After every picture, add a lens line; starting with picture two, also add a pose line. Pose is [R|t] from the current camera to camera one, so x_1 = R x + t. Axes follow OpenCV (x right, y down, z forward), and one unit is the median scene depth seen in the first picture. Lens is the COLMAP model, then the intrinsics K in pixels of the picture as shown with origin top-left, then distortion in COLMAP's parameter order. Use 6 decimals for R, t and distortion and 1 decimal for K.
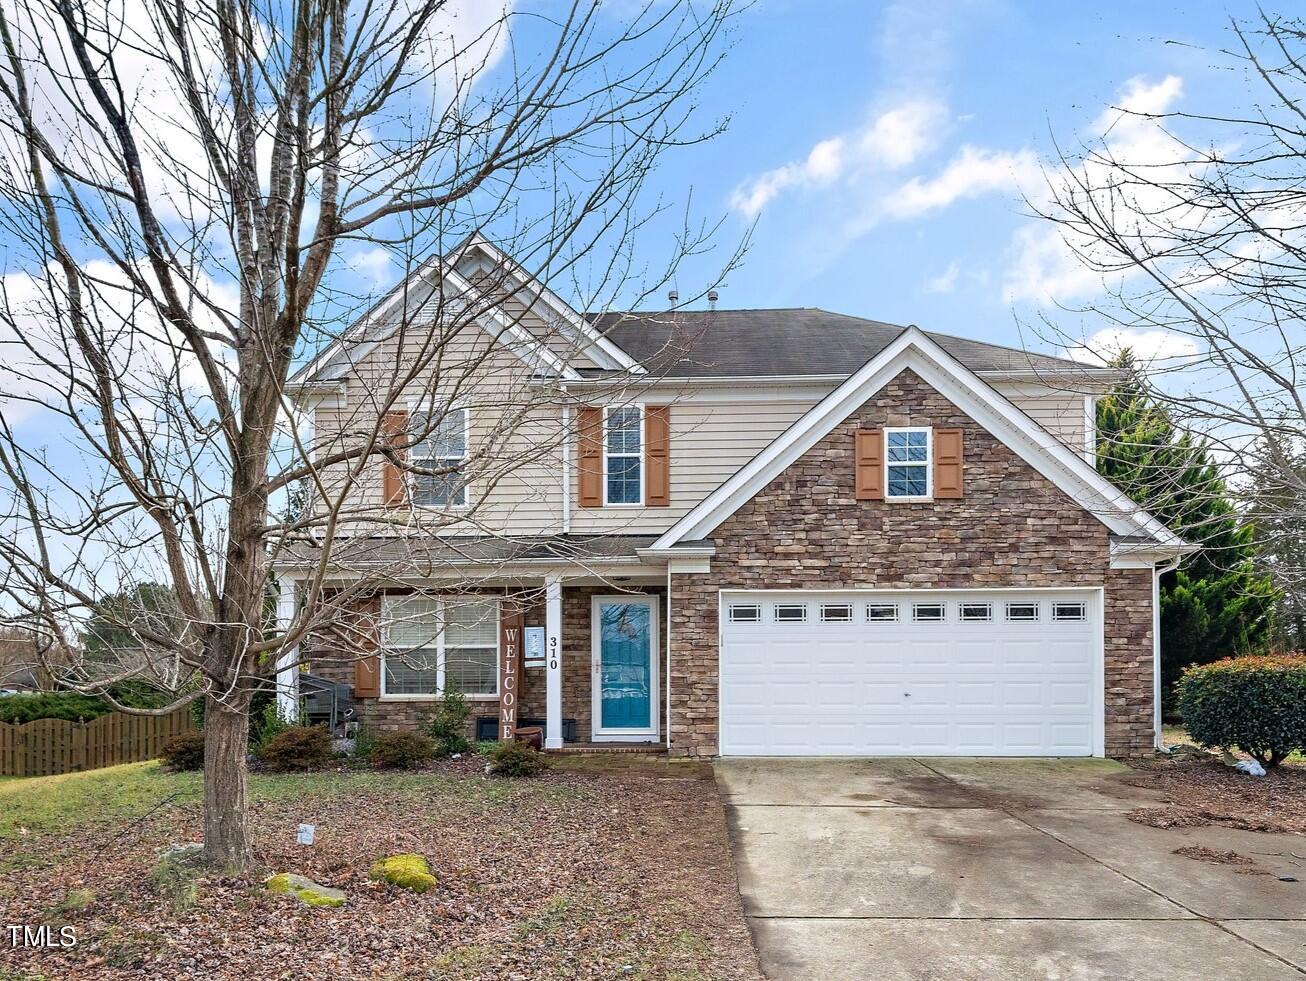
lens RADIAL K [[566.0, 0, 653.0], [0, 566.0, 490.5], [0, 0, 1]] dist [0.000607, -0.000146]
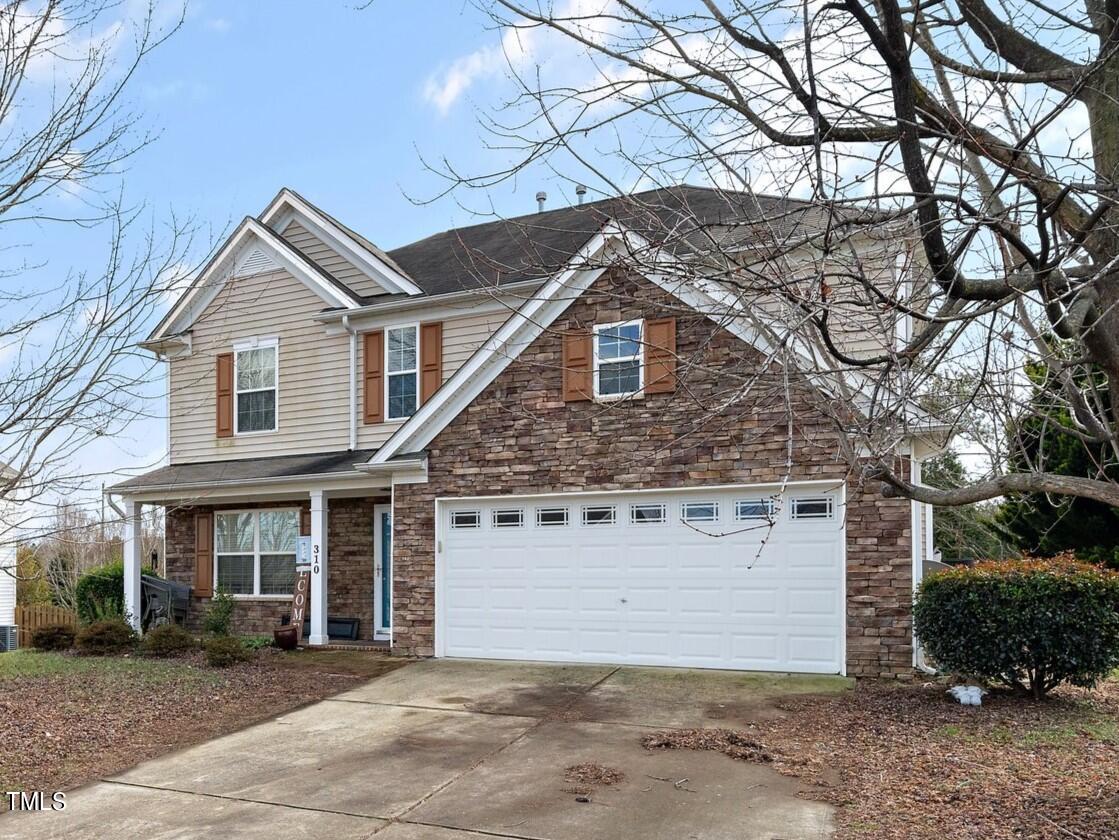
lens RADIAL K [[590.3, 0, 559.4], [0, 590.3, 370.7], [0, 0, 1]] dist [0.000980, 0.000573]
pose [[0.958031, -0.092617, -0.271290, 0.640519], [0.088918, 0.995702, -0.025923, -0.012231], [0.272525, 0.000713, 0.962148, 0.003001]]
